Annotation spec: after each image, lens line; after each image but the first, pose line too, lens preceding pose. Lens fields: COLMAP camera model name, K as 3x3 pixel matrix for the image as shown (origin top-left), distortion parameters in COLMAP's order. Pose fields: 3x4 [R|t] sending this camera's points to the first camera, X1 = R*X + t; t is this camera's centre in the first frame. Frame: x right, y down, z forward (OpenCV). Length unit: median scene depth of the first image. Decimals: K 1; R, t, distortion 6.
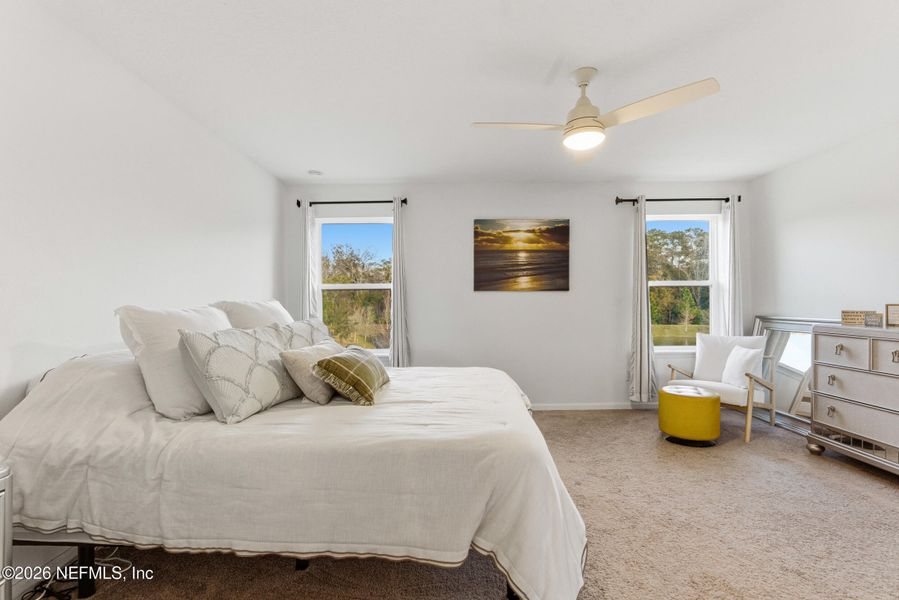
lens RADIAL K [[408.0, 0, 454.7], [0, 408.0, 304.4], [0, 0, 1]] dist [-0.001469, 0.002120]
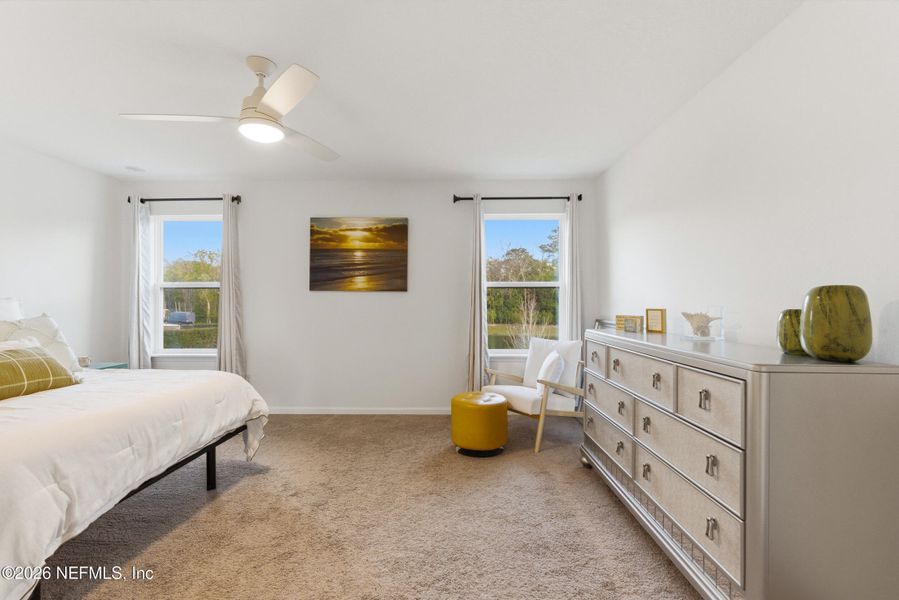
lens RADIAL K [[408.0, 0, 443.5], [0, 408.0, 300.2], [0, 0, 1]] dist [-0.001469, 0.002120]
pose [[0.999731, 0.009988, -0.020924, 0.389907], [-0.010188, 0.999903, -0.009451, -0.004296], [0.020827, 0.009662, 0.999736, 0.032642]]
